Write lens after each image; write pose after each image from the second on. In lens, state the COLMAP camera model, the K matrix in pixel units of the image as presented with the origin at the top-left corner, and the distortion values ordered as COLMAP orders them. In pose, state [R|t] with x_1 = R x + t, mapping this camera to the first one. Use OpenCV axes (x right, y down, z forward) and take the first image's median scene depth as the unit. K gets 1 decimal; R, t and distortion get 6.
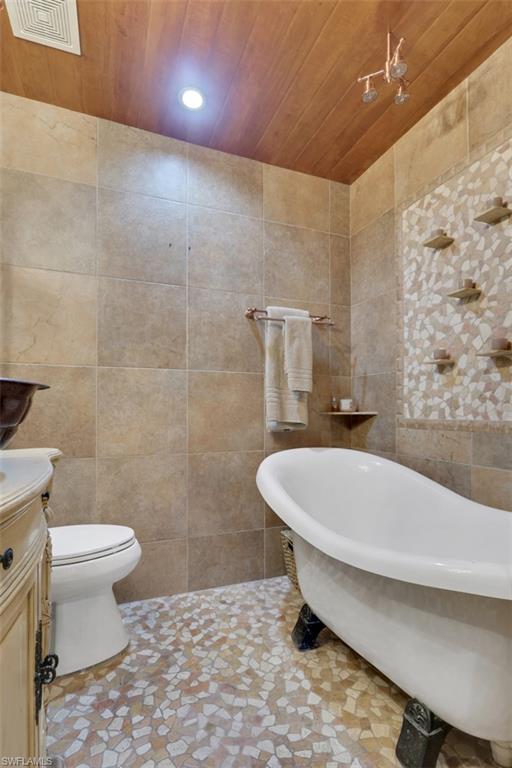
lens RADIAL K [[384.4, 0, 259.0], [0, 384.4, 398.2], [0, 0, 1]] dist [-0.005392, 0.000130]
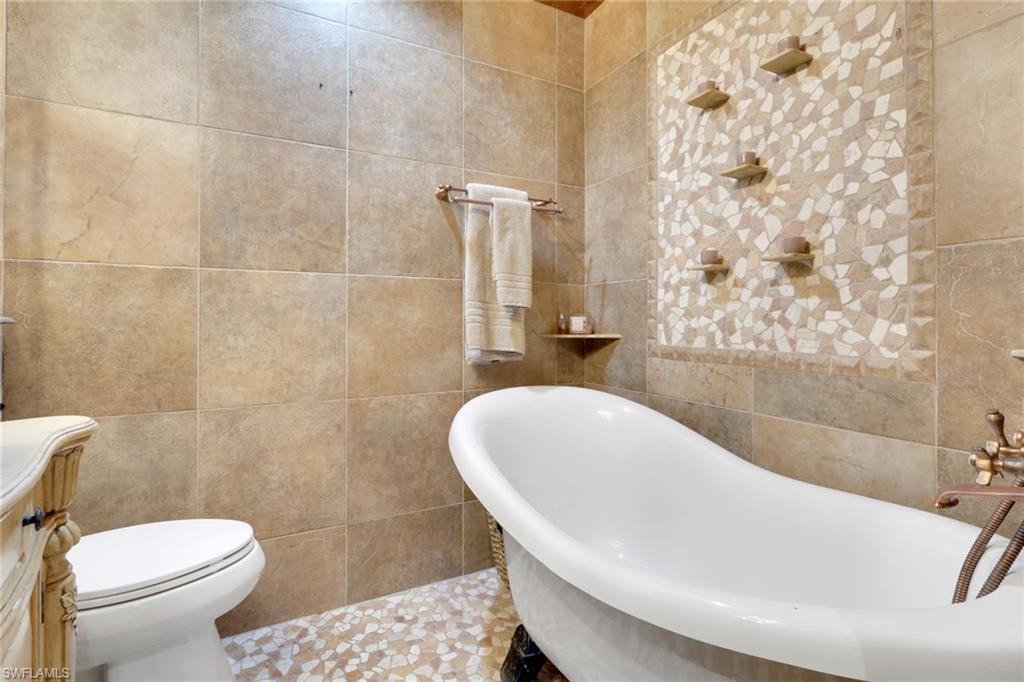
lens RADIAL K [[492.2, 0, 518.8], [0, 492.2, 309.3], [0, 0, 1]] dist [-0.001947, 0.000049]
pose [[0.993550, 0.002914, 0.113358, 0.014235], [-0.003658, 0.999973, 0.006356, -0.019426], [-0.113337, -0.006730, 0.993534, 0.117324]]
